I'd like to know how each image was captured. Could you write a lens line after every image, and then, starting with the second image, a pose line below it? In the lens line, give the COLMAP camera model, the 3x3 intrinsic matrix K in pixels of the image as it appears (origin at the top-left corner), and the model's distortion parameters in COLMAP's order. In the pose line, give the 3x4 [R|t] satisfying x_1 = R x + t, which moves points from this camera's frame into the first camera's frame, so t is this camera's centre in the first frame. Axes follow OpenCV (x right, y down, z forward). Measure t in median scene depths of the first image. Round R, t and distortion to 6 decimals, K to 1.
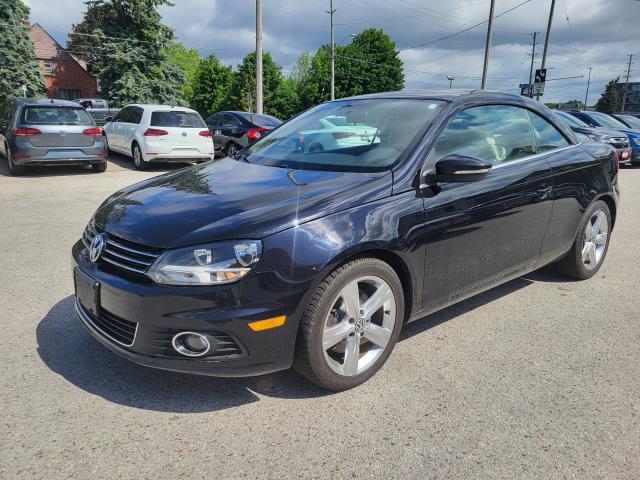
lens RADIAL K [[494.6, 0, 328.2], [0, 494.6, 240.5], [0, 0, 1]] dist [0.052863, -0.051434]
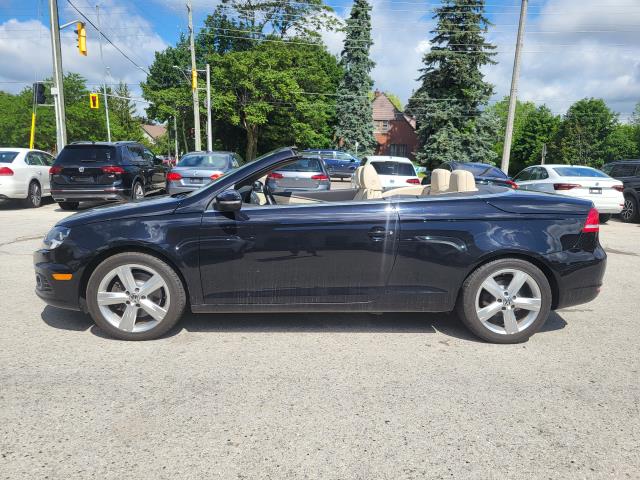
lens RADIAL K [[492.6, 0, 323.3], [0, 492.6, 241.4], [0, 0, 1]] dist [0.064872, -0.069820]
pose [[0.777905, 0.103917, -0.619730, 0.101698], [-0.163159, 0.985809, -0.039501, -0.002110], [0.606831, 0.131842, 0.783820, 0.011261]]
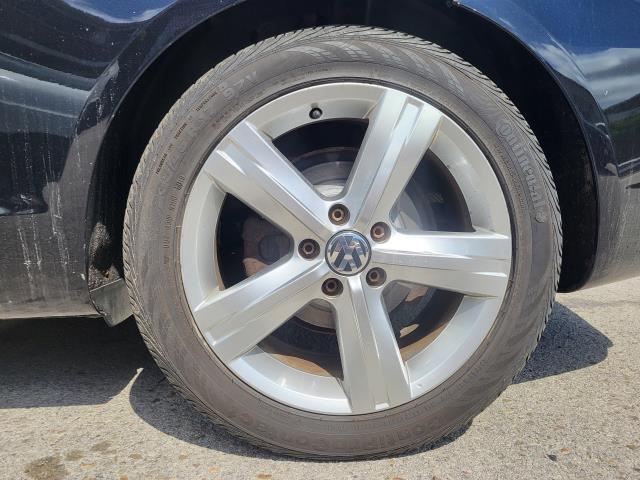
lens RADIAL K [[490.3, 0, 318.6], [0, 490.3, 239.6], [0, 0, 1]] dist [0.067747, -0.068792]
pose [[0.775857, 0.053986, -0.628595, 0.079332], [-0.134533, 0.987574, -0.081234, 0.001475], [0.616399, 0.147592, 0.773479, 0.107113]]
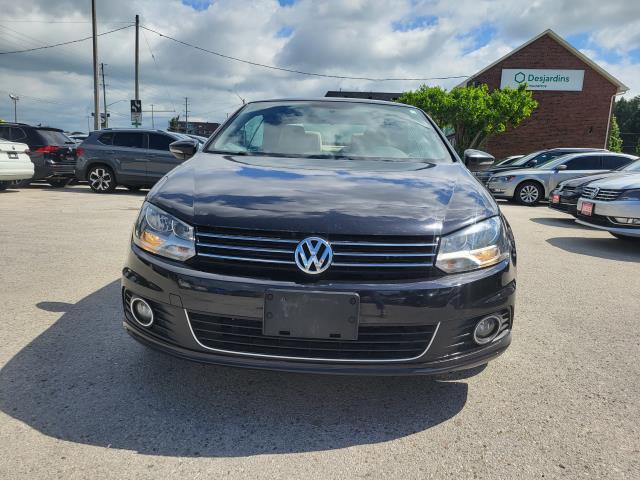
lens RADIAL K [[490.3, 0, 318.6], [0, 490.3, 239.6], [0, 0, 1]] dist [0.067747, -0.068792]
pose [[0.671029, -0.091873, 0.735717, -0.080476], [0.137643, 0.990480, -0.001854, -0.000239], [-0.728543, 0.102511, 0.677286, 0.039921]]
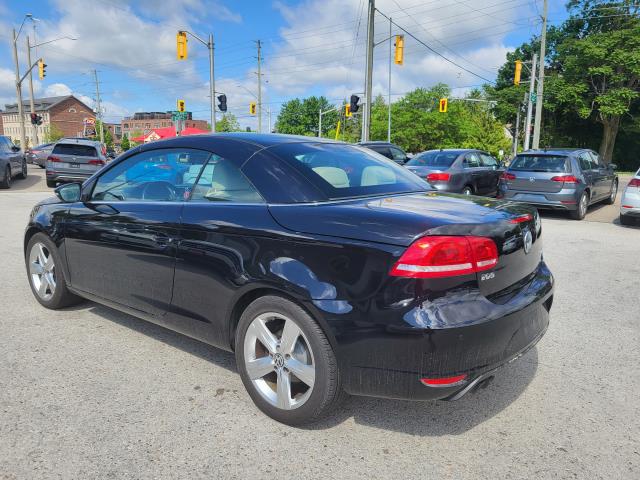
lens RADIAL K [[490.3, 0, 318.6], [0, 490.3, 239.6], [0, 0, 1]] dist [0.067747, -0.068792]
pose [[0.150883, 0.154853, -0.976348, 0.138276], [-0.248184, 0.961956, 0.114216, -0.027960], [0.956890, 0.225081, 0.183575, 0.113032]]
